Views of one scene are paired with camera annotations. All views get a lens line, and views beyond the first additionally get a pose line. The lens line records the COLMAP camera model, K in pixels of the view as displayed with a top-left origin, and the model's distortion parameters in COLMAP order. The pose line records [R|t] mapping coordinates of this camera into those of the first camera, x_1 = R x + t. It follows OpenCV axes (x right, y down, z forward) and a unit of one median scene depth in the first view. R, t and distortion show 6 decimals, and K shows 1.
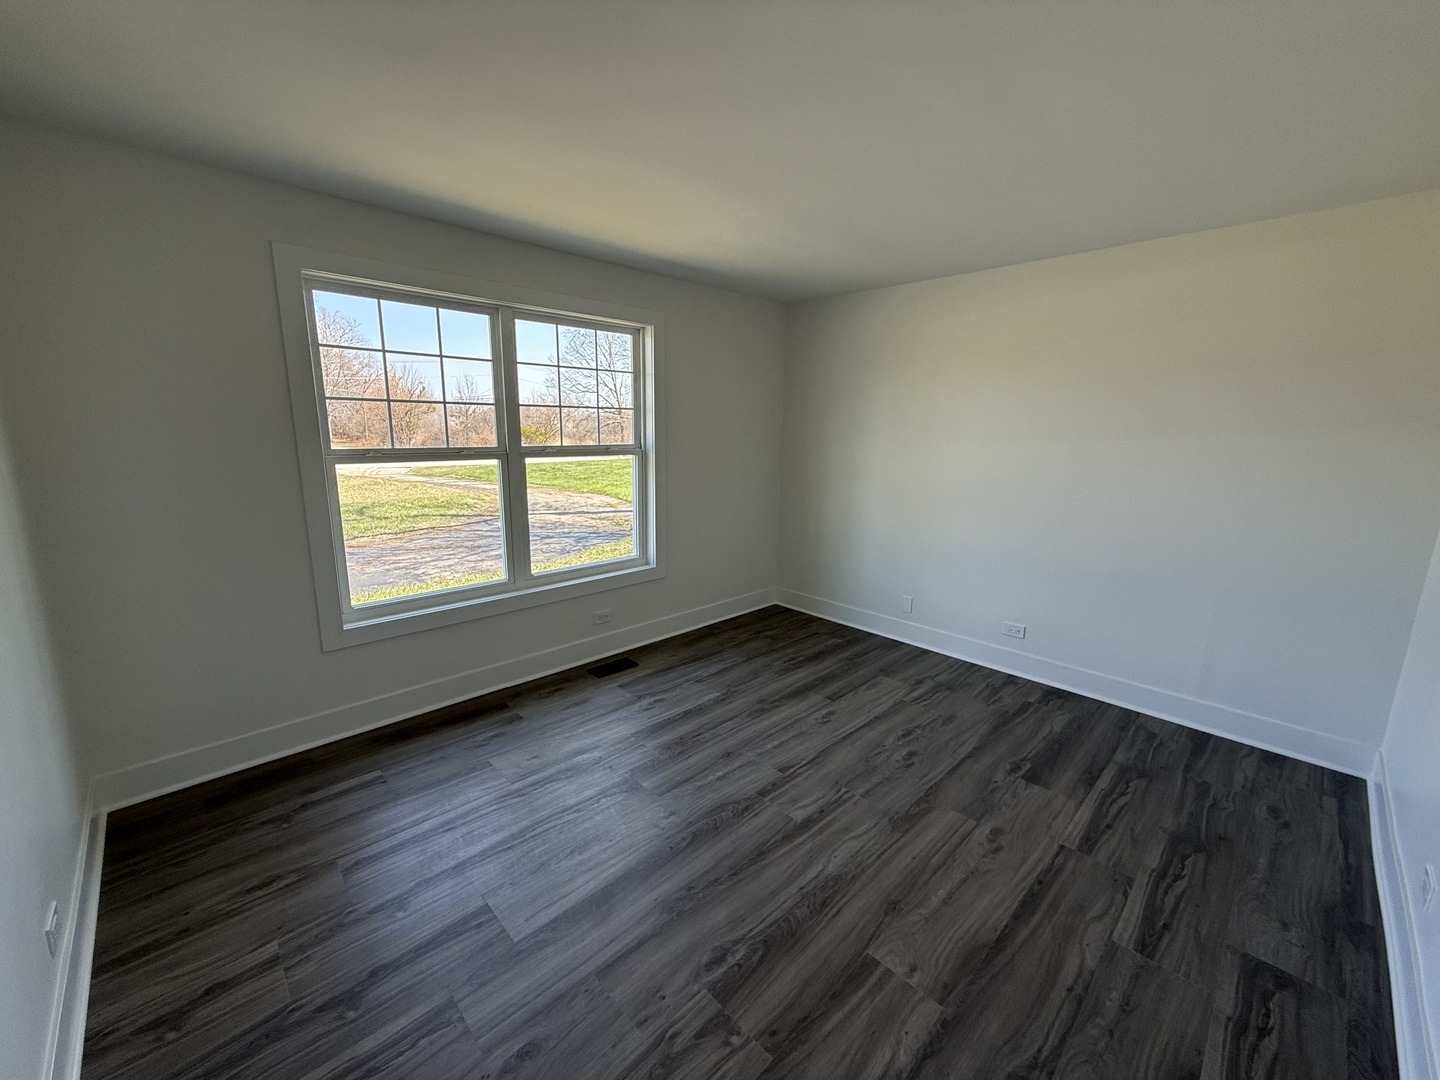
lens RADIAL K [[584.2, 0, 726.6], [0, 584.2, 534.9], [0, 0, 1]] dist [-0.001326, 0.001000]
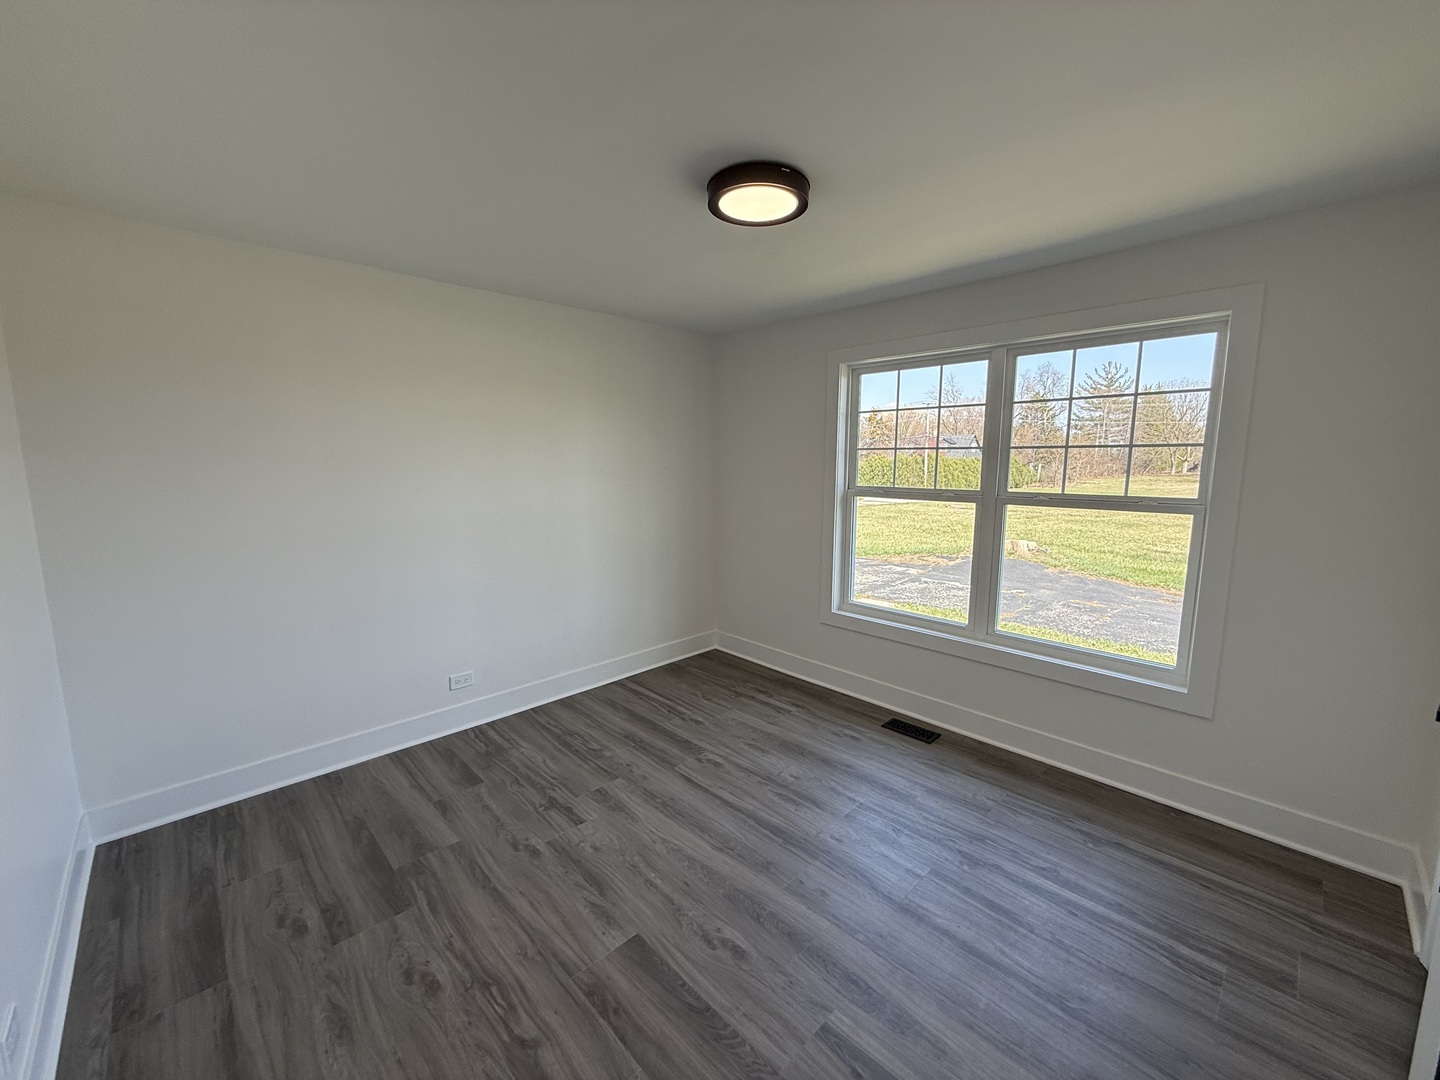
lens RADIAL K [[584.2, 0, 723.2], [0, 584.2, 545.0], [0, 0, 1]] dist [-0.001326, 0.001000]
pose [[-0.021648, 0.127500, -0.991602, 0.610190], [-0.194091, 0.972429, 0.129272, -0.105142], [0.980745, 0.195260, 0.003695, 0.591987]]
